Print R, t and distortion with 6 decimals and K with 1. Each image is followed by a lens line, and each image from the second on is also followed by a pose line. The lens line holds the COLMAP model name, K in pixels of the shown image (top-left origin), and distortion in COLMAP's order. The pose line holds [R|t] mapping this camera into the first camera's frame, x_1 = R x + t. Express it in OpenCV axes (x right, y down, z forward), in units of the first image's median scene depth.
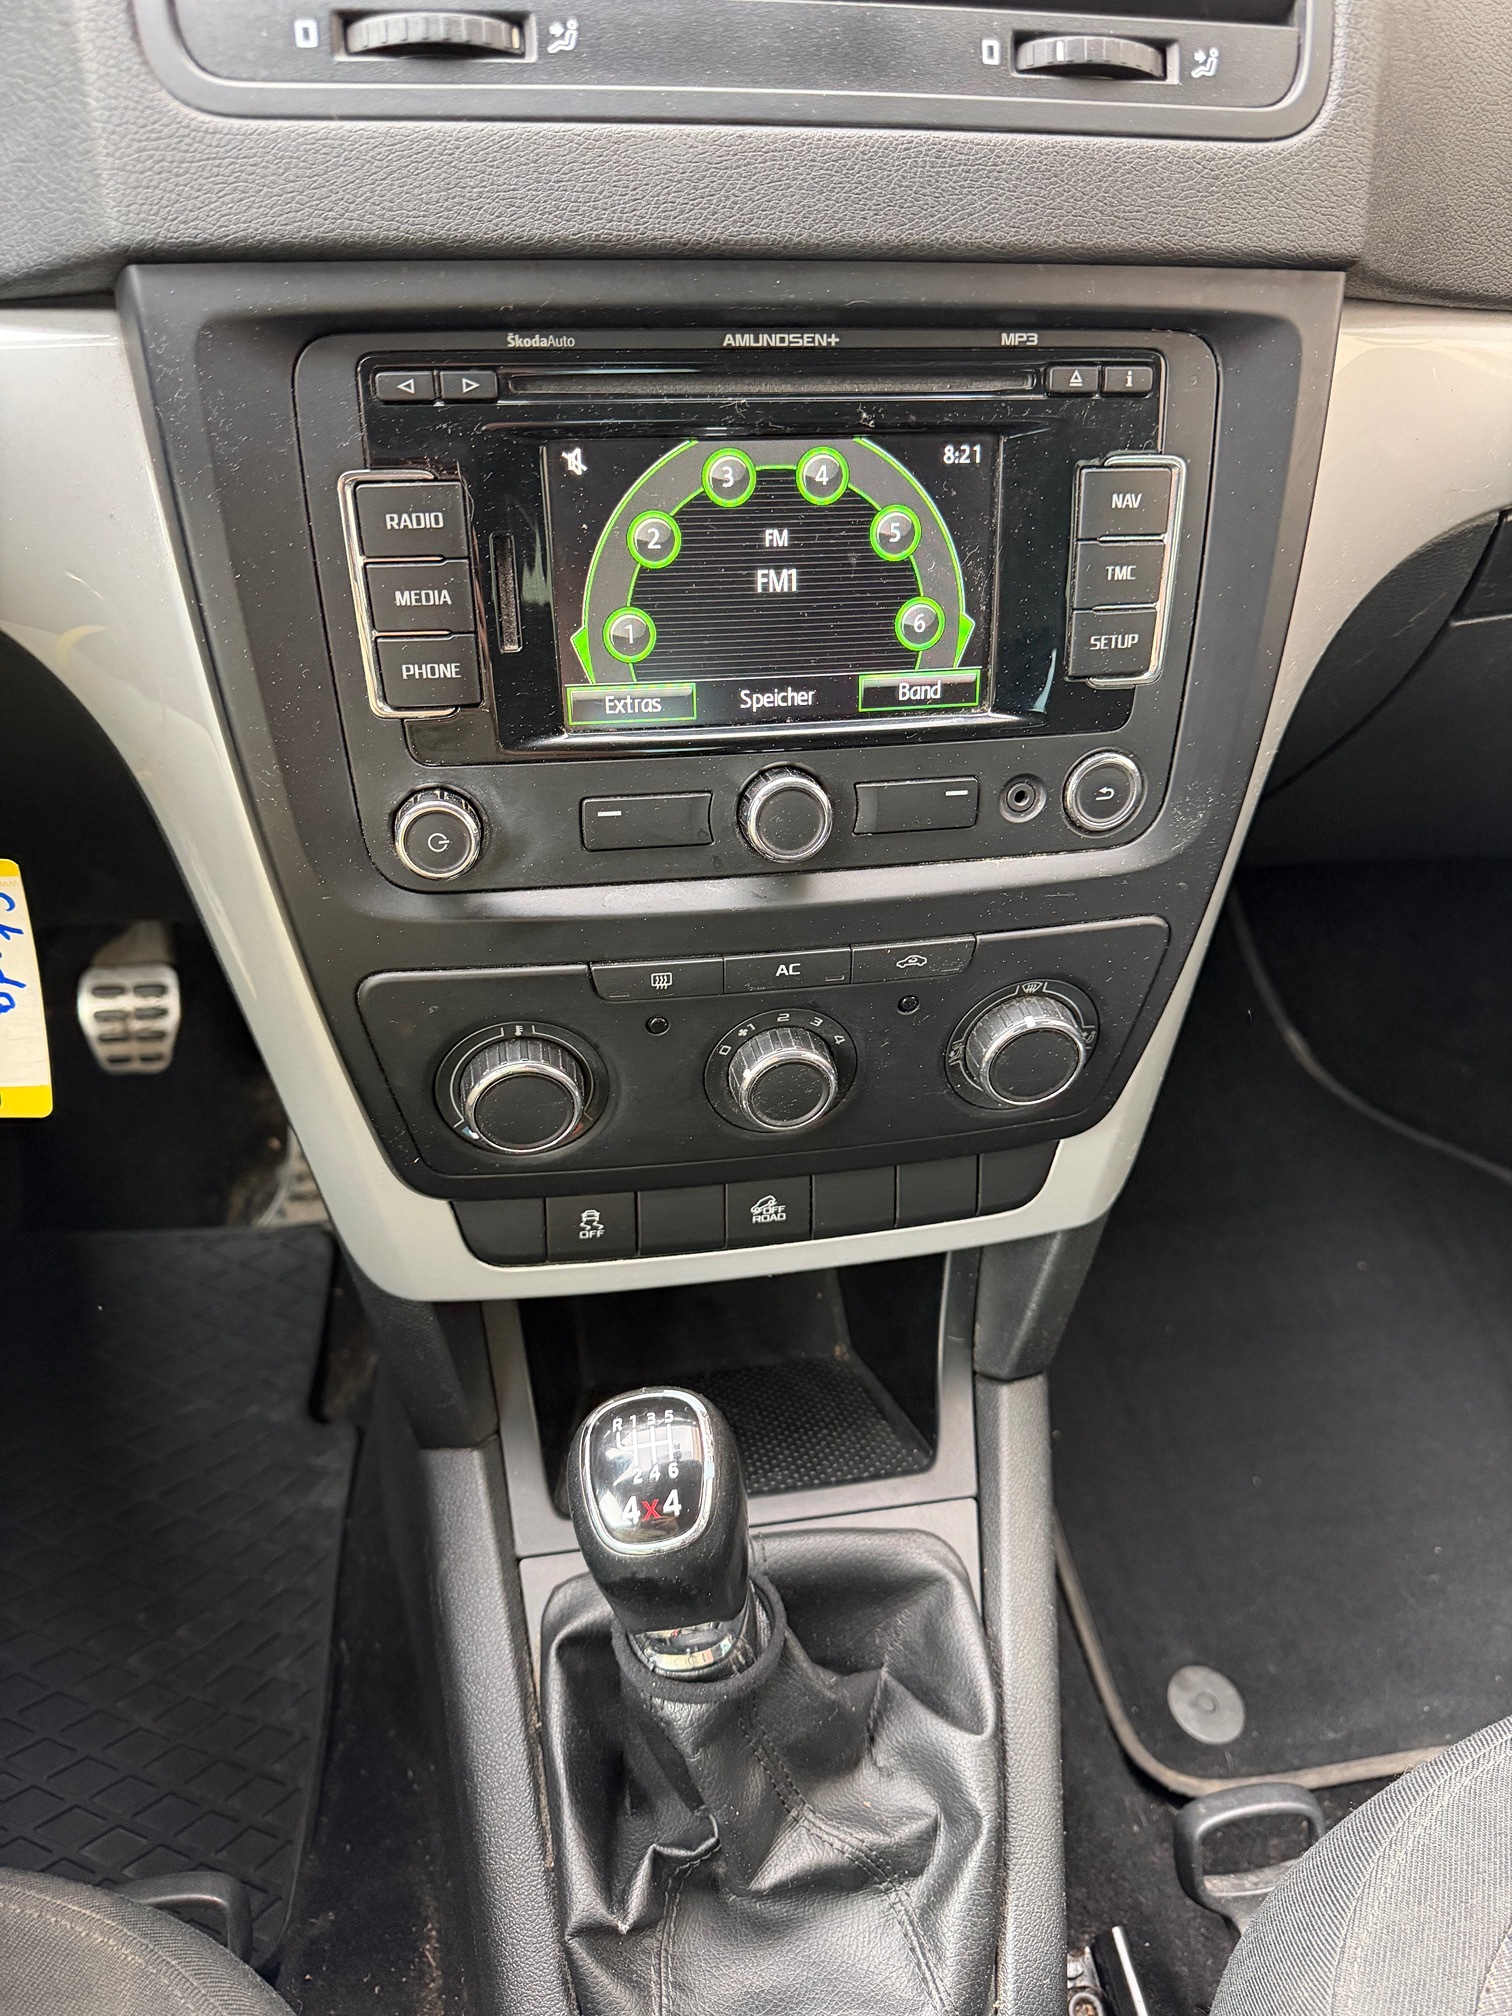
lens RADIAL K [[1454.2, 0, 756.0], [0, 1454.2, 1008.0], [0, 0, 1]] dist [0.011424, -0.003969]
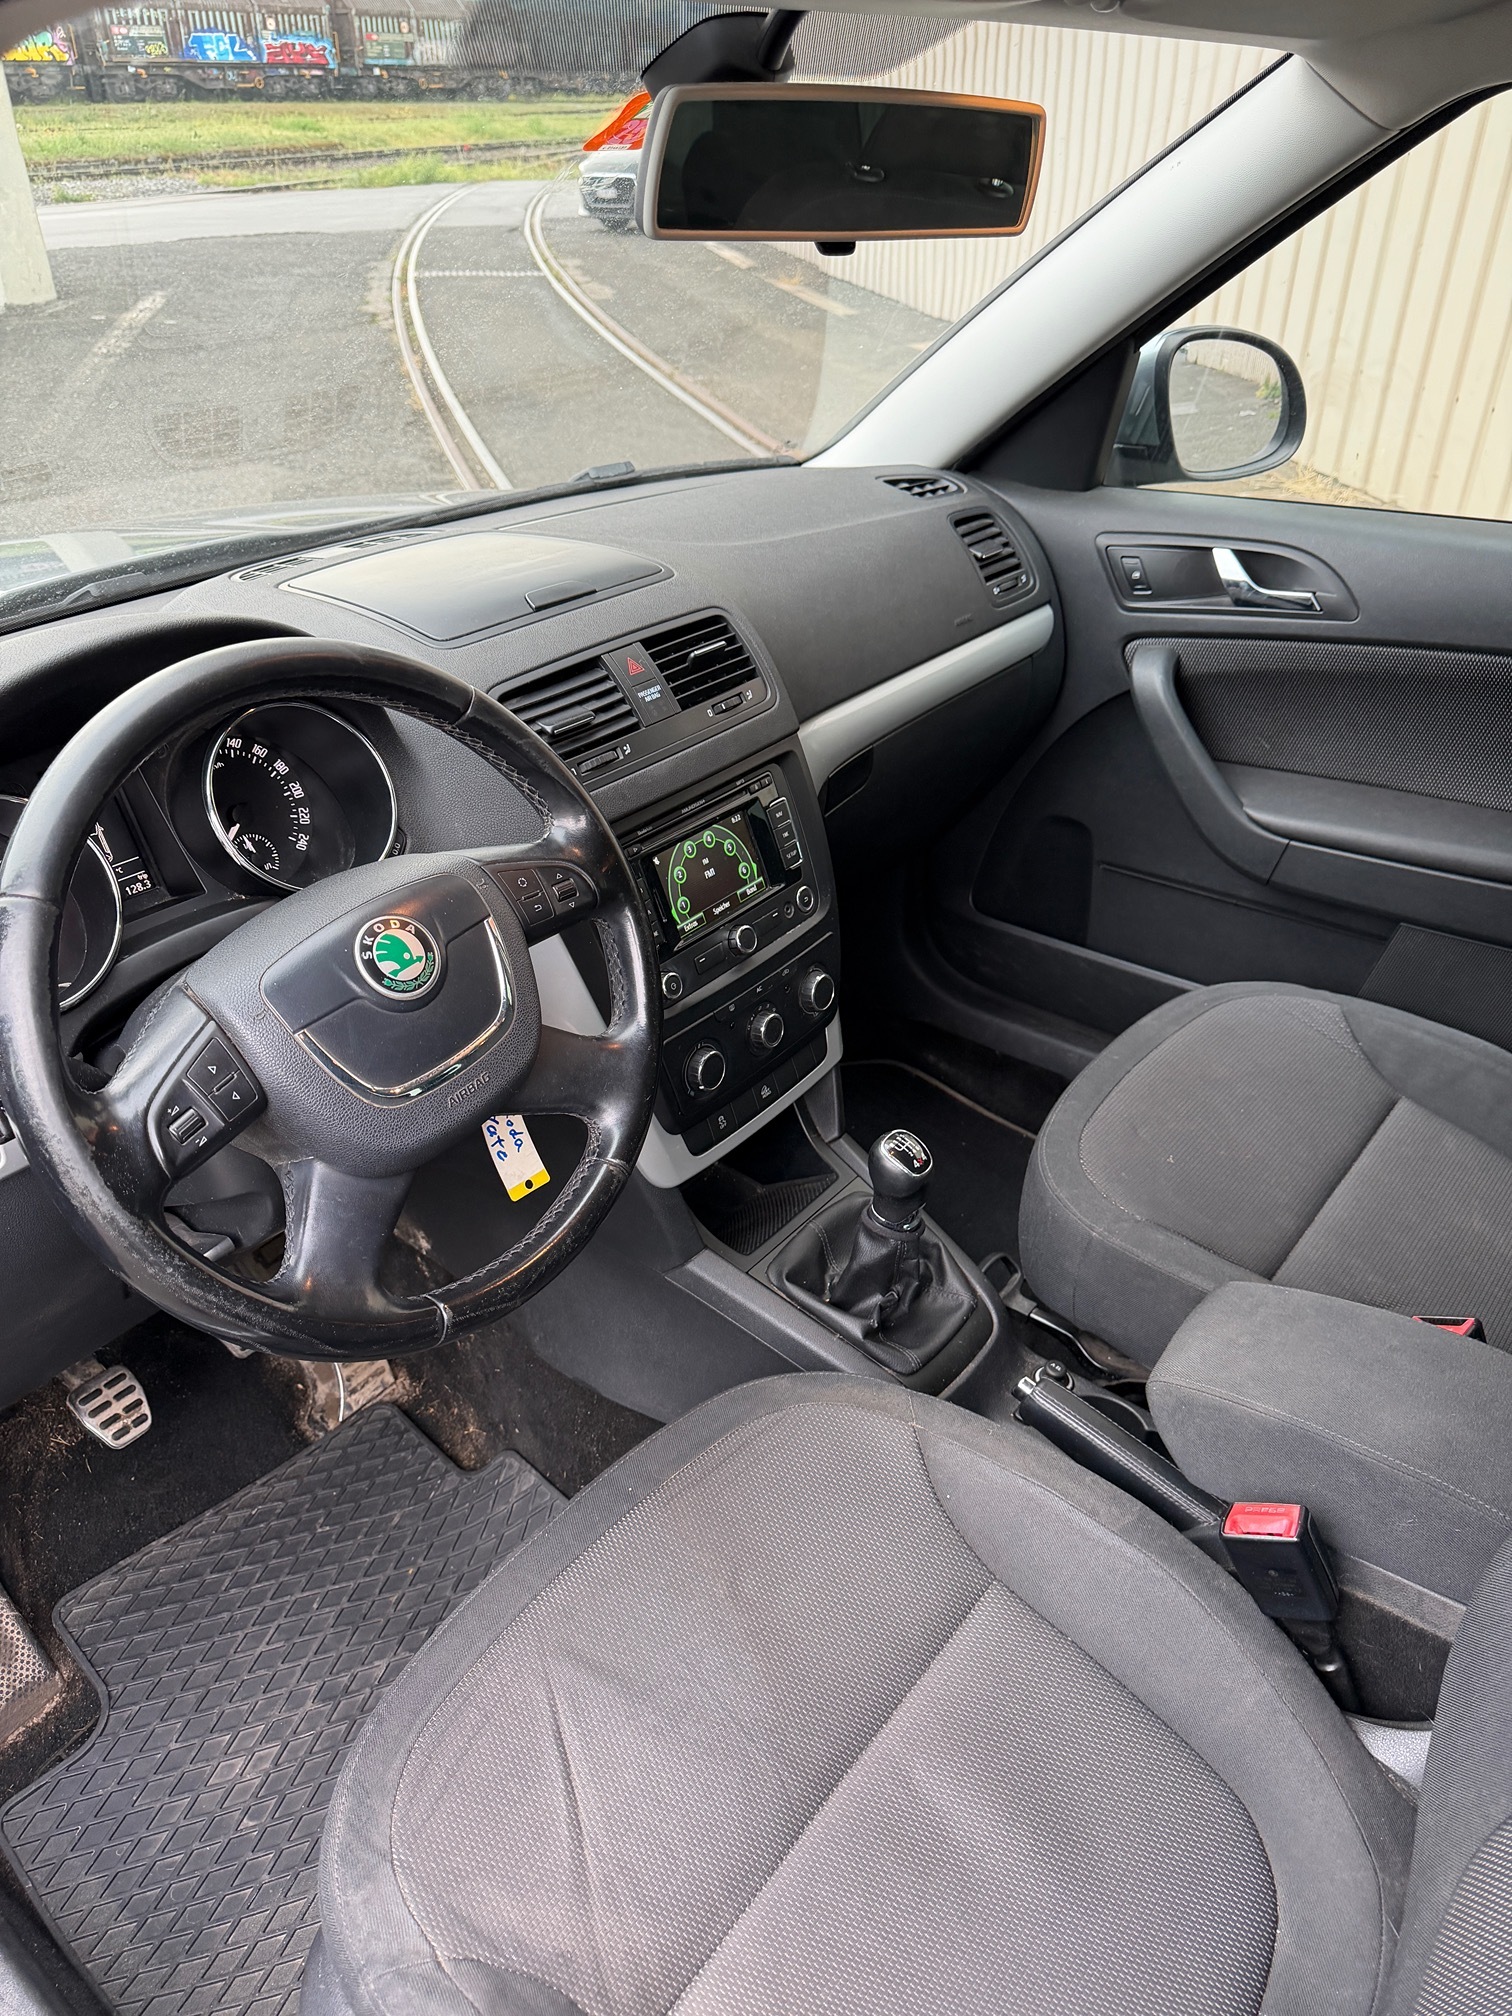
lens RADIAL K [[1423.9, 0, 752.0], [0, 1423.9, 986.6], [0, 0, 1]] dist [0.096385, -0.173616]
pose [[0.742595, -0.395528, 0.540473, -1.639593], [0.511491, 0.855883, -0.076424, 0.195626], [-0.432354, 0.333199, 0.837884, -1.509570]]
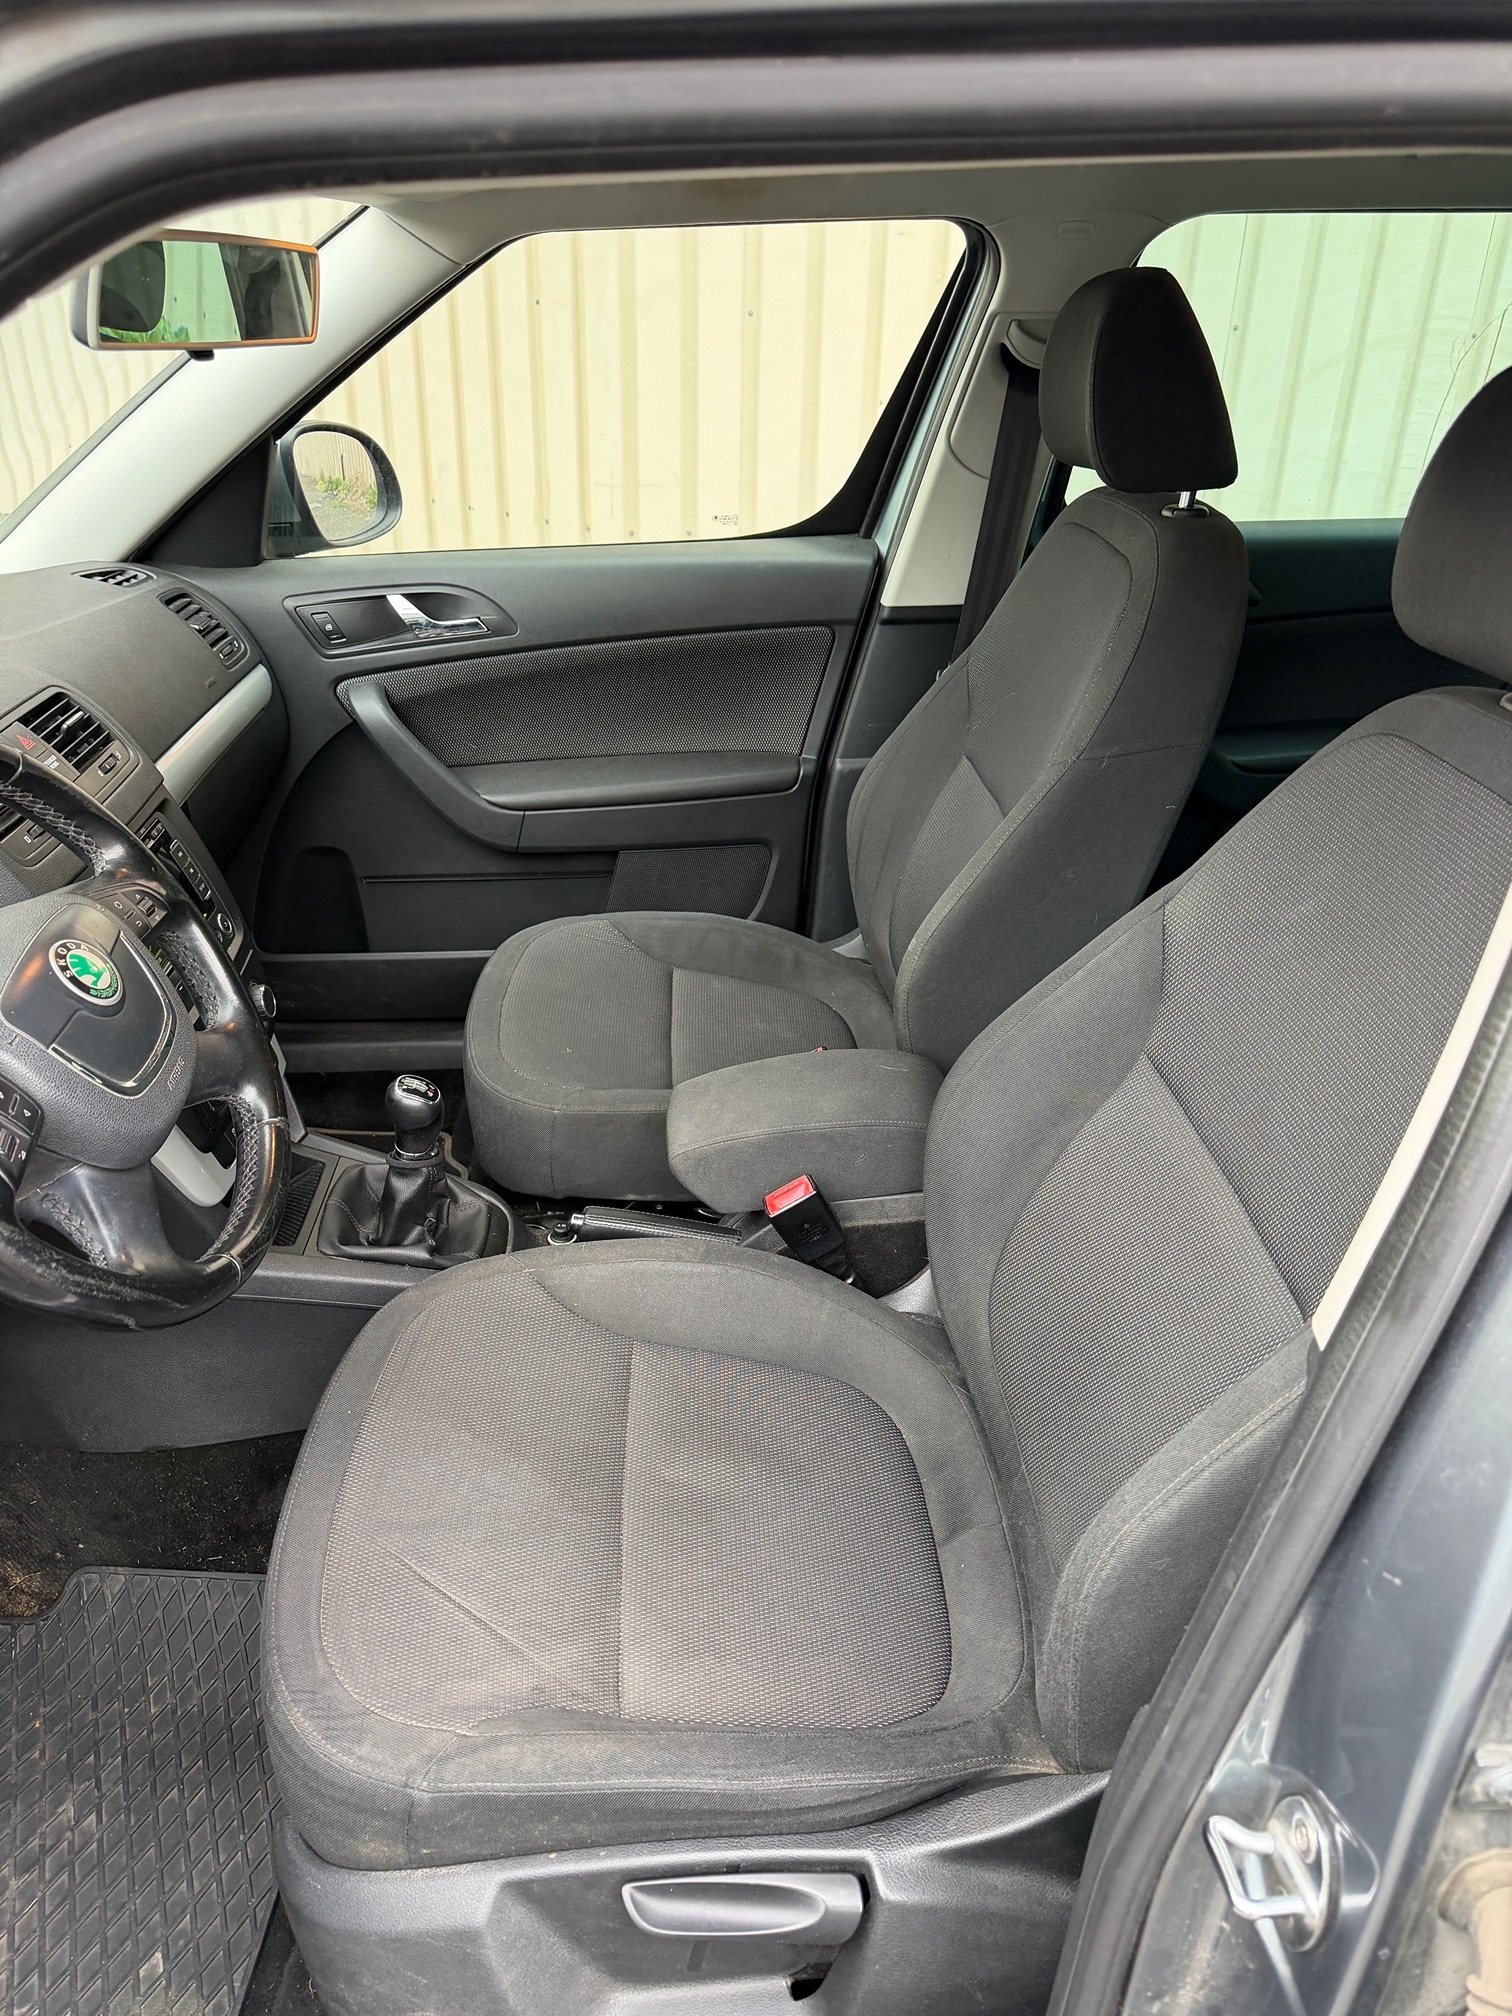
lens RADIAL K [[1477.7, 0, 756.0], [0, 1477.7, 1008.0], [0, 0, 1]] dist [0.079314, -0.225196]
pose [[0.097580, -0.496224, 0.862694, -2.803980], [0.706161, 0.645341, 0.291327, -0.144902], [-0.701295, 0.580773, 0.413386, -1.280057]]
